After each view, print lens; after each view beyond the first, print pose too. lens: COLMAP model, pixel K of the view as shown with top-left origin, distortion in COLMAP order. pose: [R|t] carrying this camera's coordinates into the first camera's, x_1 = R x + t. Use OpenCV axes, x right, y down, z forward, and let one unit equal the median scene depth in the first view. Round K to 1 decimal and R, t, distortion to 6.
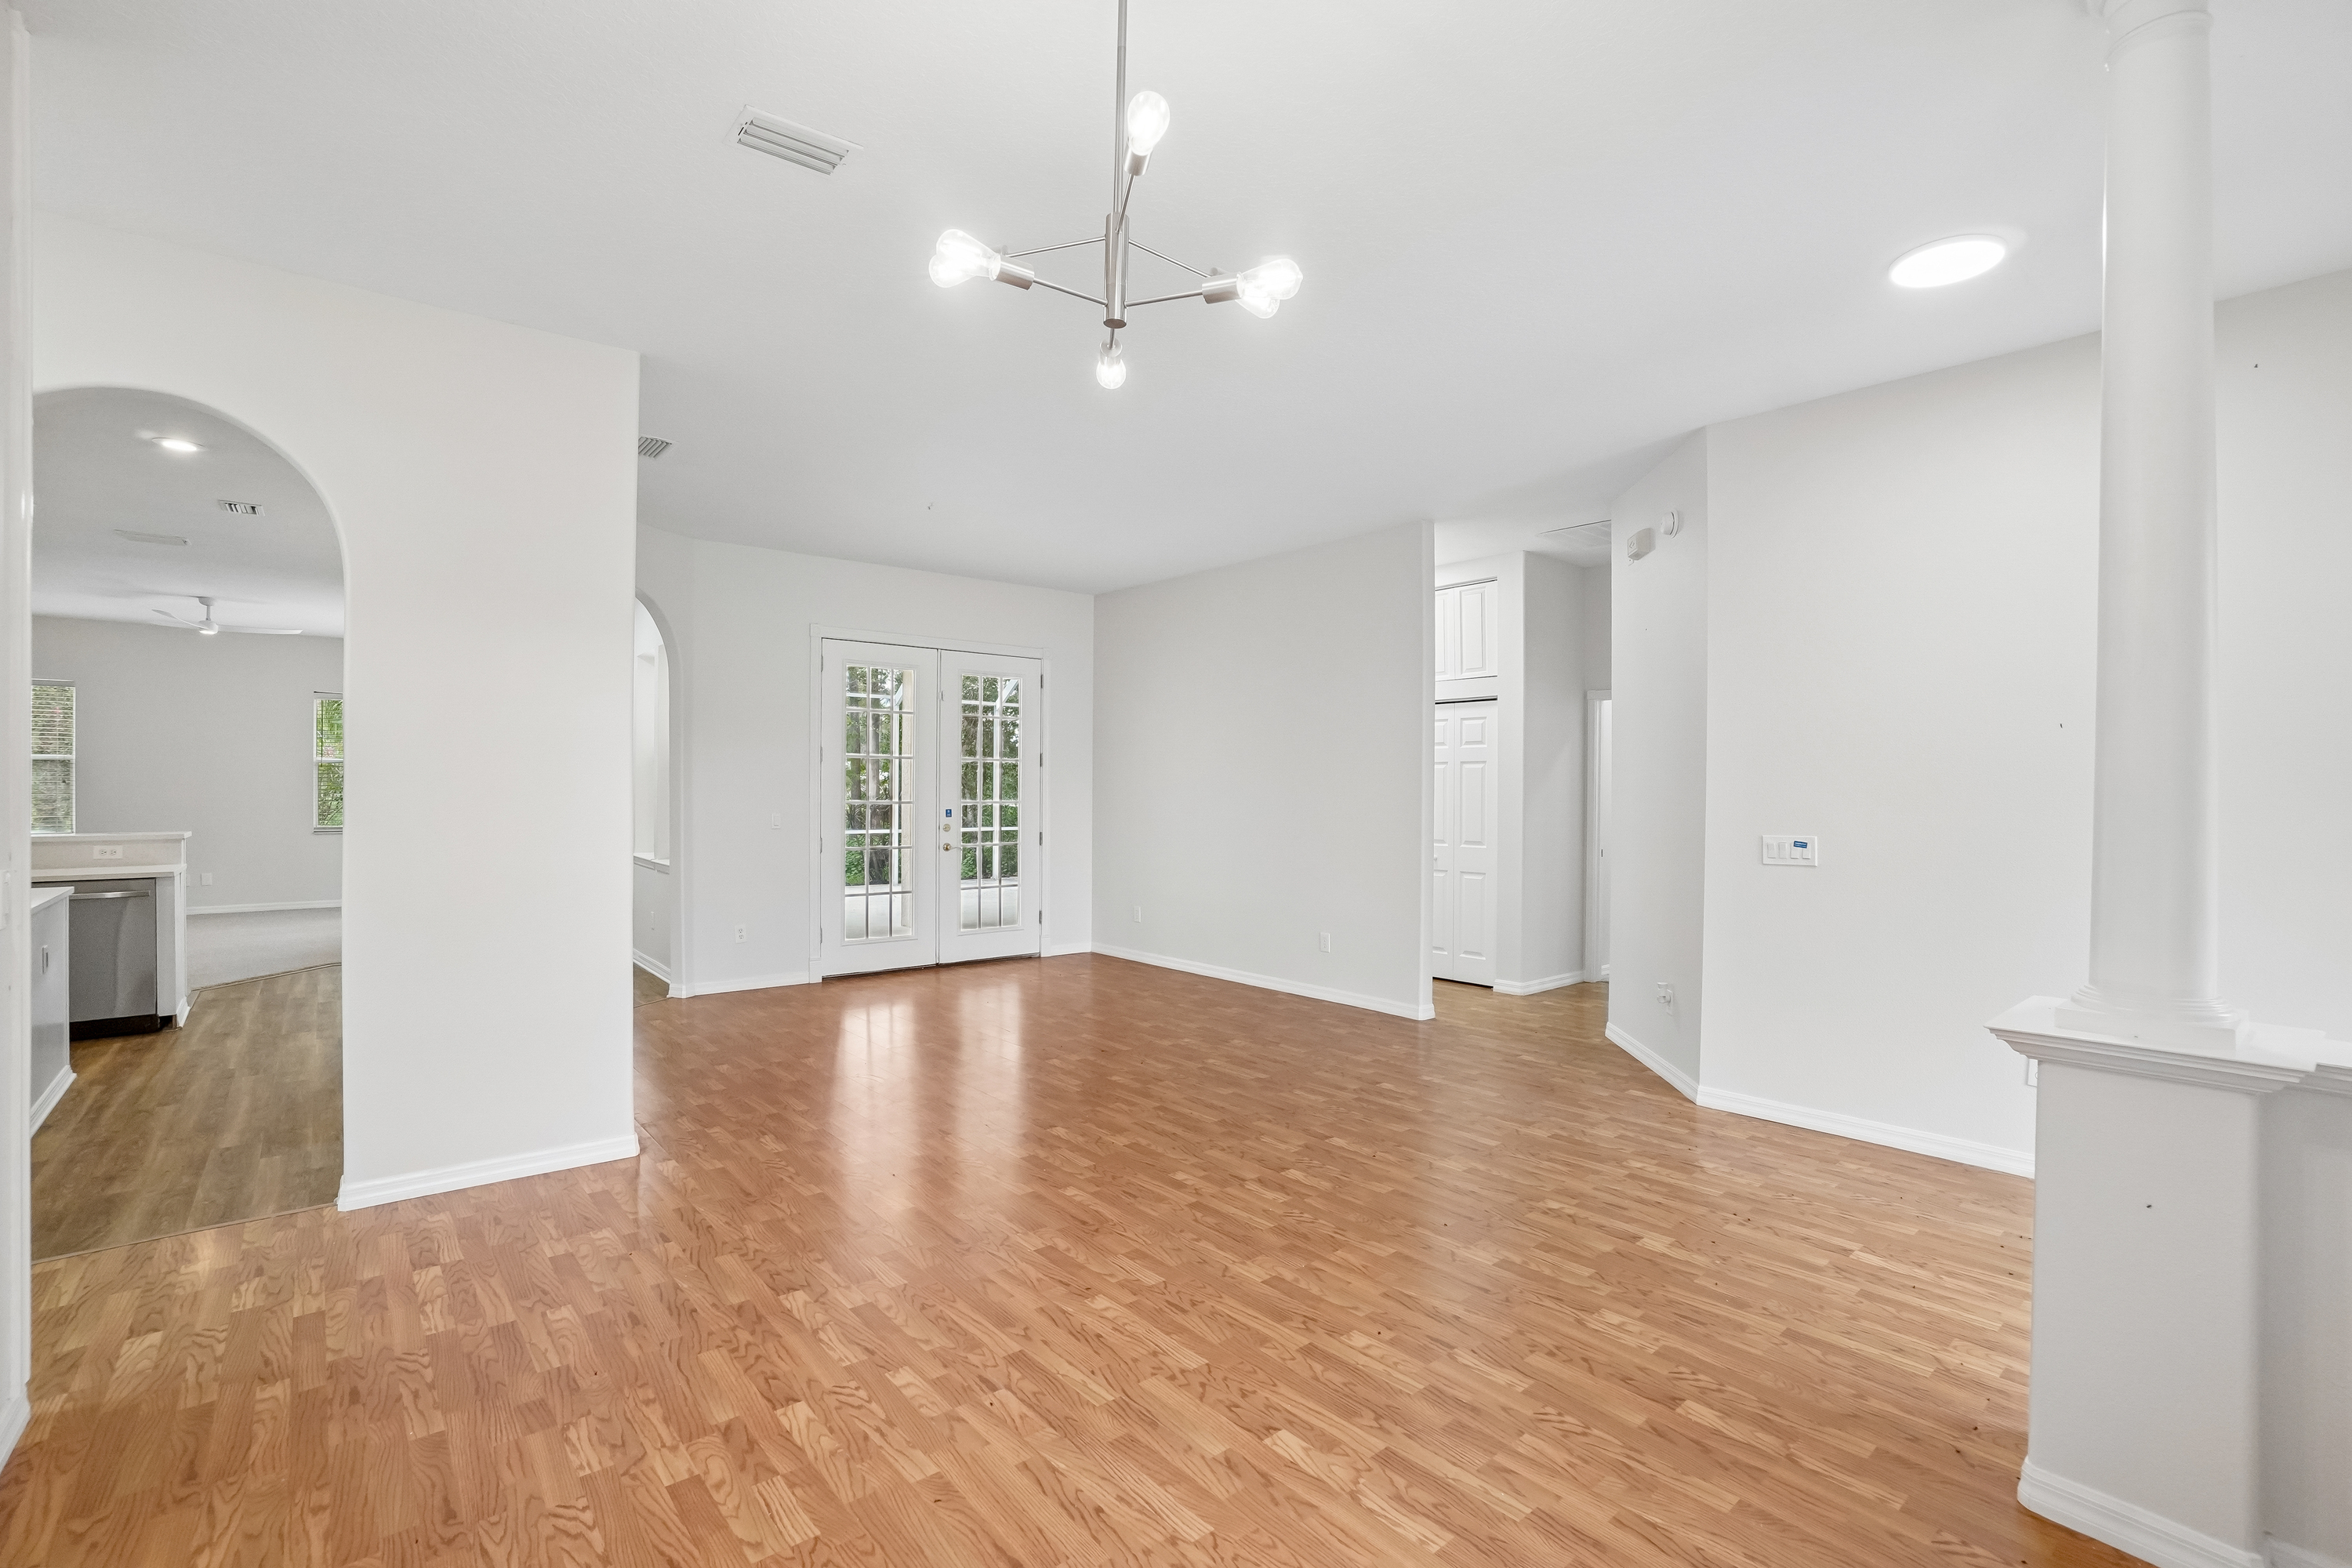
lens RADIAL K [[1031.5, 0, 1187.1], [0, 1031.5, 774.9], [0, 0, 1]] dist [-0.060817, 0.021431]
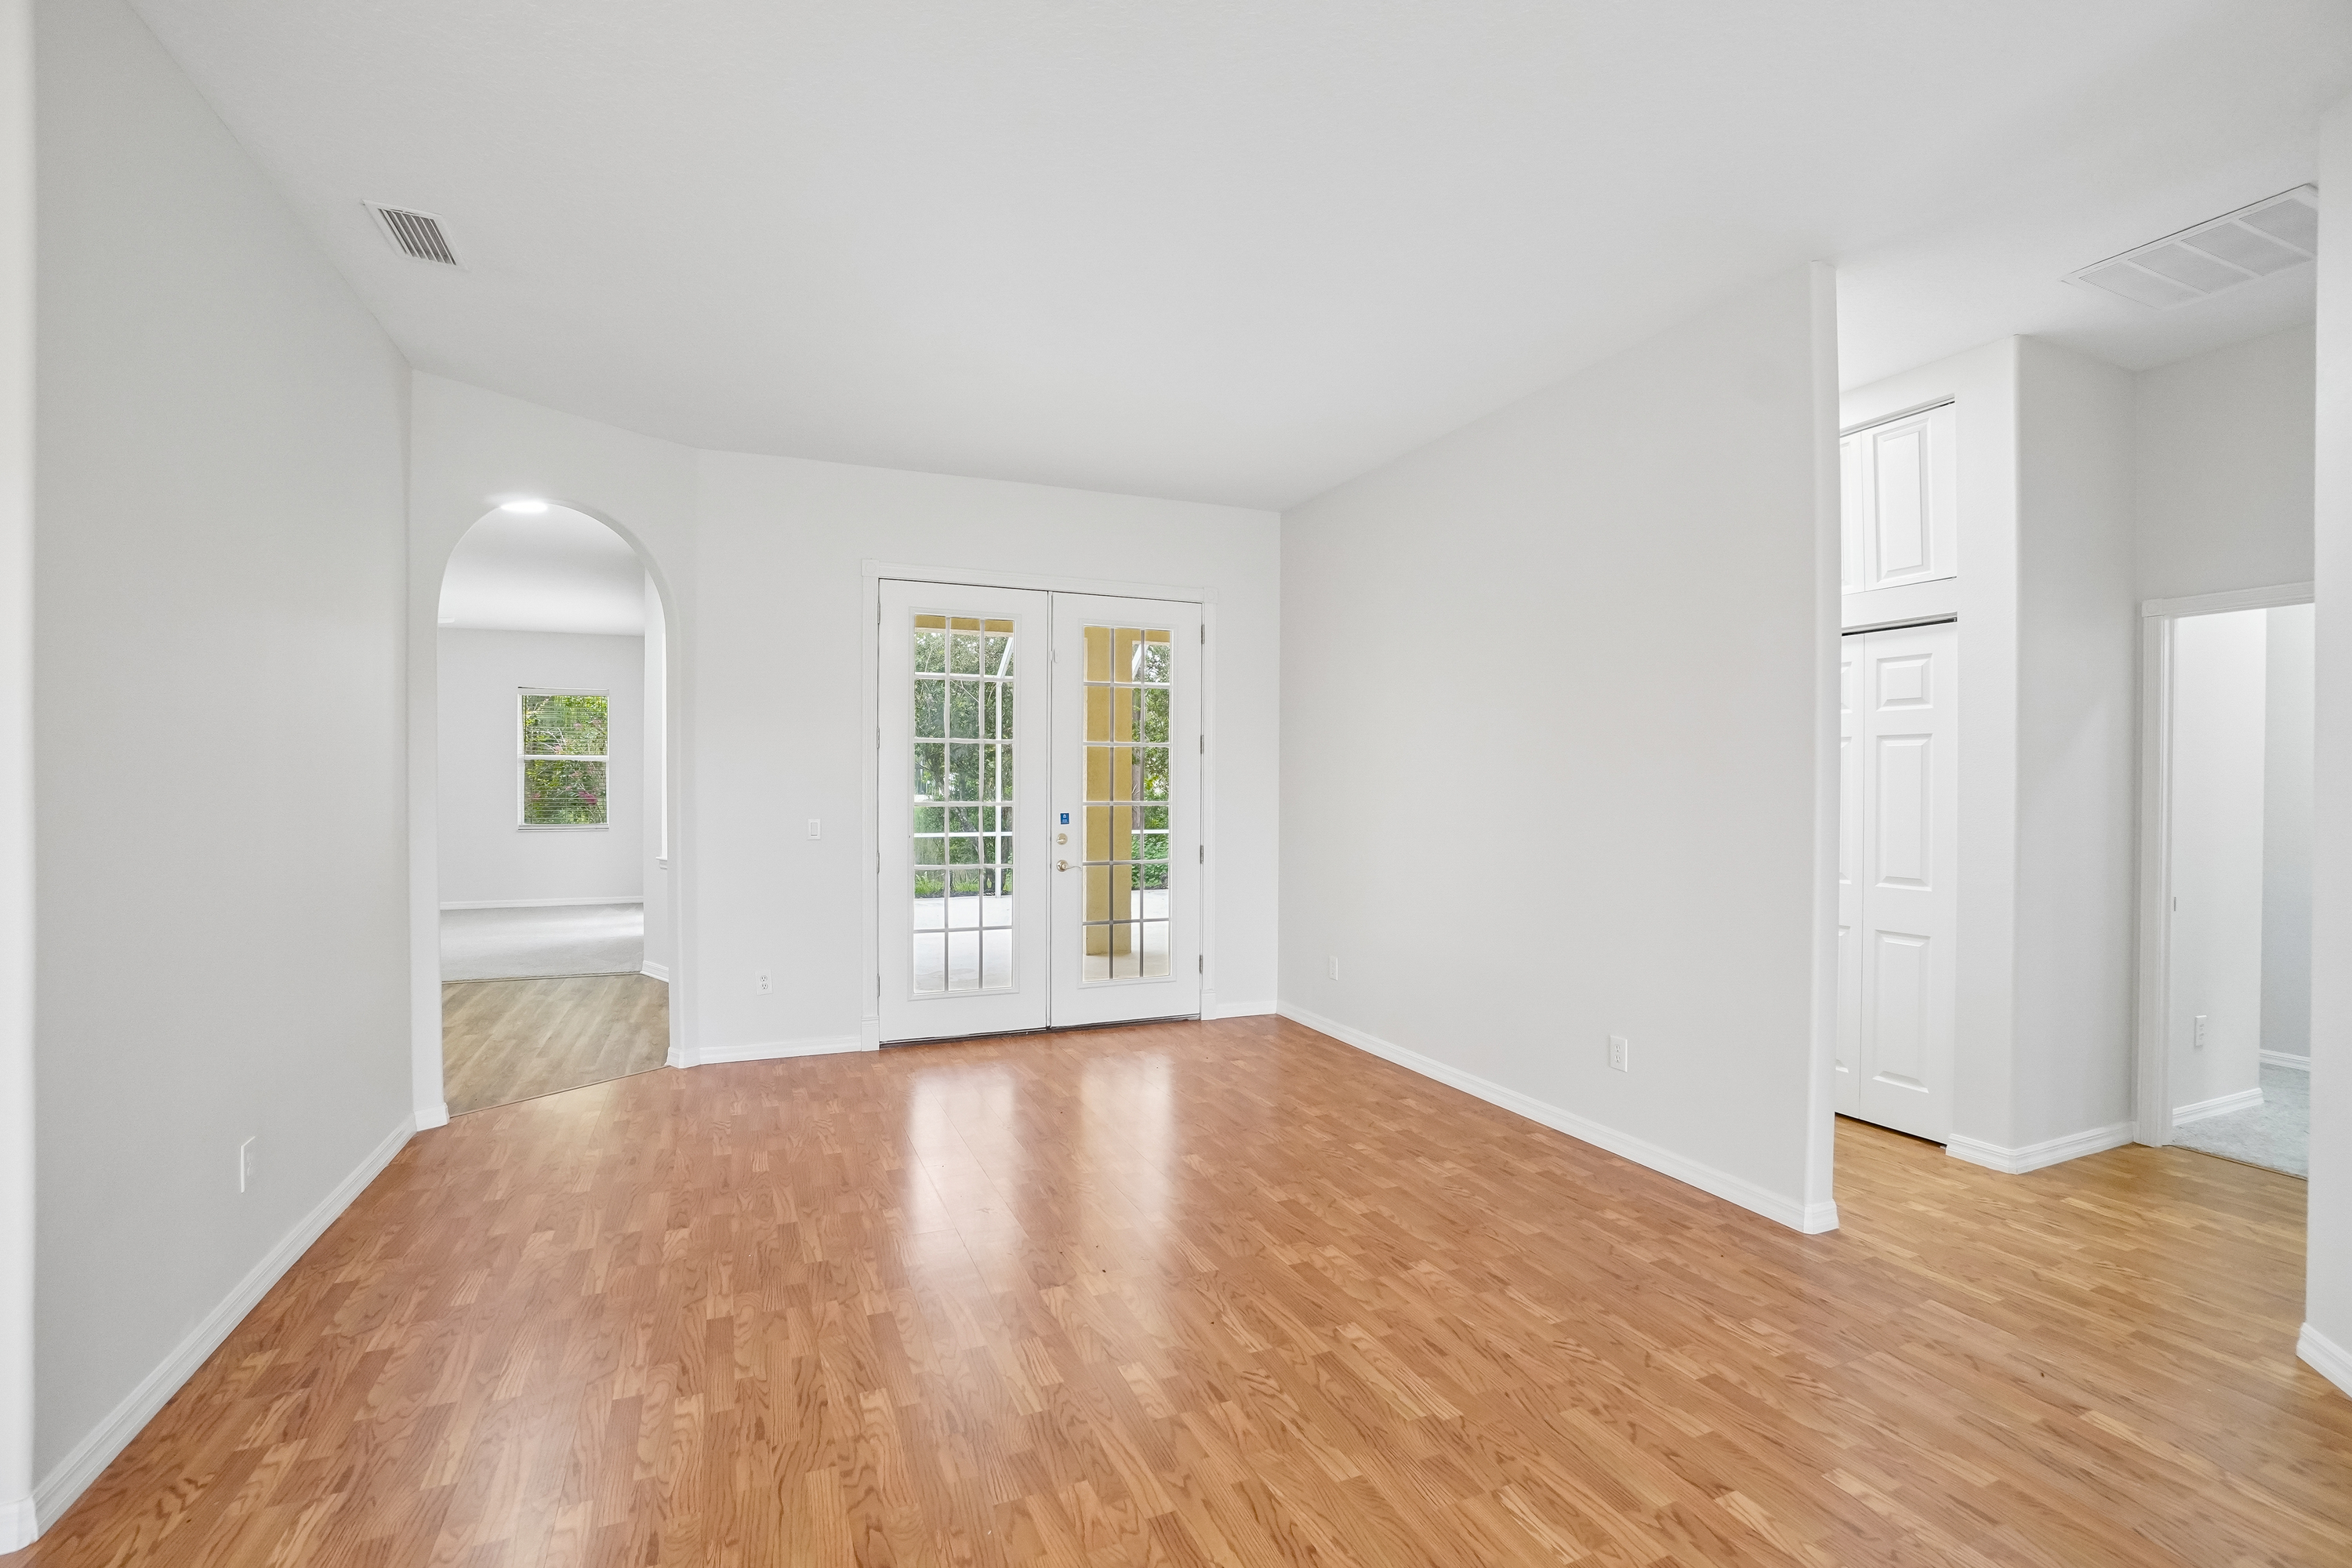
lens RADIAL K [[1071.6, 0, 1176.0], [0, 1071.6, 784.0], [0, 0, 1]] dist [-0.004481, -0.000395]
pose [[0.958936, 0.006531, -0.283547, 0.093181], [-0.002748, 0.999902, 0.013736, 0.003987], [0.283609, -0.012393, 0.958860, 0.509447]]
